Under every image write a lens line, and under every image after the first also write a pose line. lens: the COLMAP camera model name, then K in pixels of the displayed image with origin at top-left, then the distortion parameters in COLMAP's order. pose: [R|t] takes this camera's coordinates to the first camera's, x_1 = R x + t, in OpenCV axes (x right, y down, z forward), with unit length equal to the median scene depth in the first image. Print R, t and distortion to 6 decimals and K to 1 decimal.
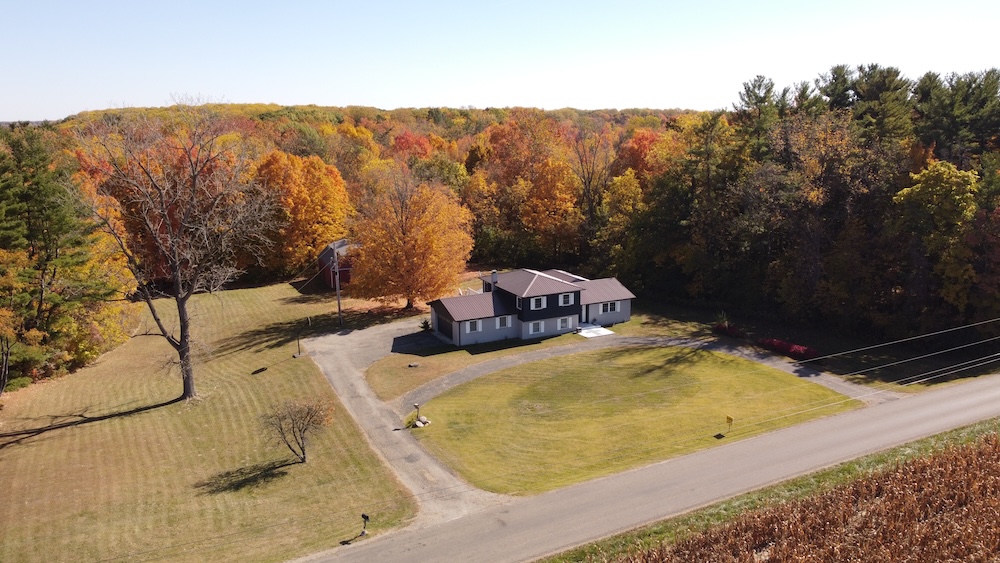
lens RADIAL K [[756.9, 0, 500.1], [0, 756.9, 279.6], [0, 0, 1]] dist [0.000847, -0.003653]
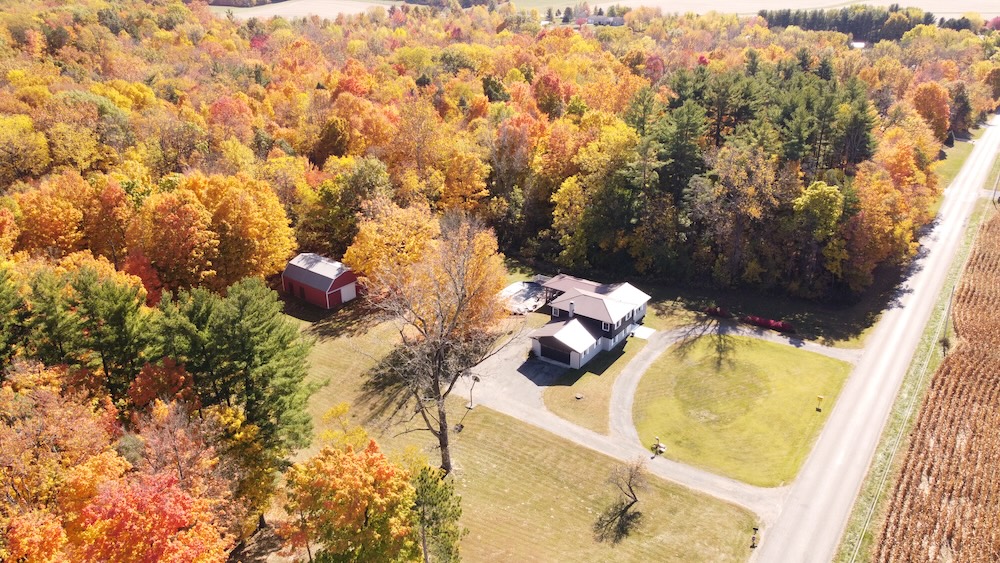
lens RADIAL K [[756.9, 0, 500.2], [0, 756.9, 285.1], [0, 0, 1]] dist [0.000847, -0.003653]
pose [[0.876631, -0.190467, 0.441861, -0.776915], [0.099813, 0.970325, 0.220243, -0.384080], [-0.470698, -0.148968, 0.869628, -0.084519]]
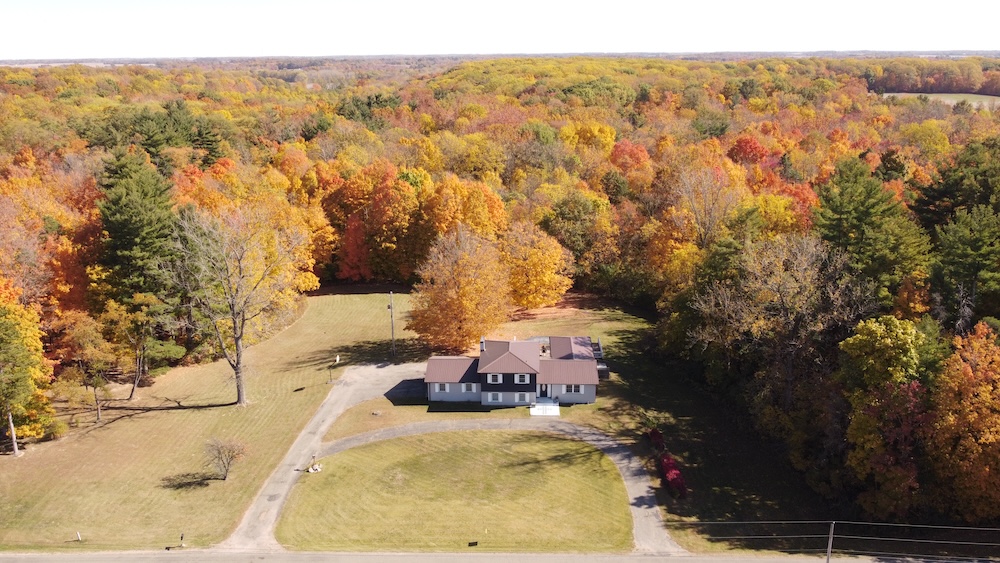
lens RADIAL K [[756.9, 0, 502.2], [0, 756.9, 281.3], [0, 0, 1]] dist [0.000847, -0.003653]
pose [[0.882173, 0.140845, -0.449370, 0.615200], [-0.102616, 0.988790, 0.108466, -0.268546], [0.459610, -0.049573, 0.886736, -0.049399]]
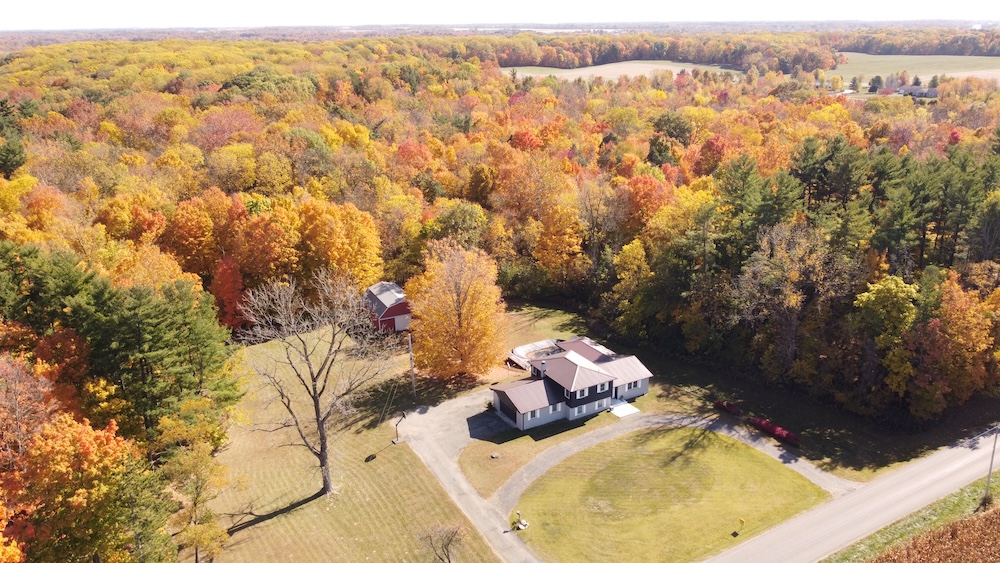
lens RADIAL K [[756.9, 0, 500.2], [0, 756.9, 282.0], [0, 0, 1]] dist [0.000847, -0.003653]
pose [[0.997896, -0.021163, 0.061285, -0.173509], [0.013890, 0.993062, 0.116765, -0.328596], [-0.063331, -0.115668, 0.991267, -0.255224]]
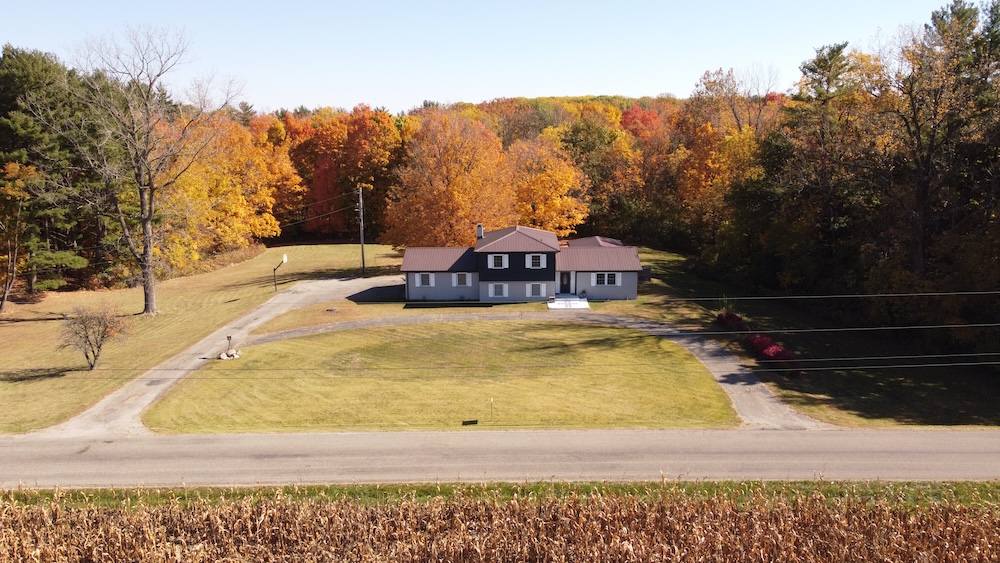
lens RADIAL K [[756.9, 0, 500.6], [0, 756.9, 284.5], [0, 0, 1]] dist [0.000847, -0.003653]
pose [[0.886790, 0.099336, -0.451372, 0.472538], [-0.096627, 0.994895, 0.029113, 0.034205], [0.451959, 0.017798, 0.891861, 0.254044]]
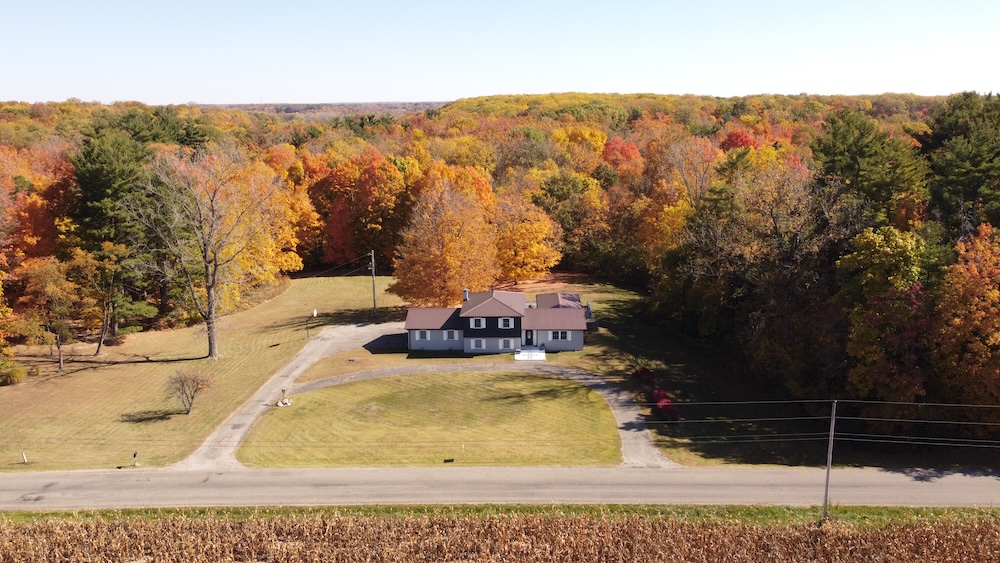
lens RADIAL K [[756.9, 0, 502.3], [0, 756.9, 281.2], [0, 0, 1]] dist [0.000847, -0.003653]
pose [[0.884932, 0.110842, -0.452338, 0.632873], [-0.098985, 0.993838, 0.049883, -0.098453], [0.455080, 0.000631, 0.890451, 0.001188]]
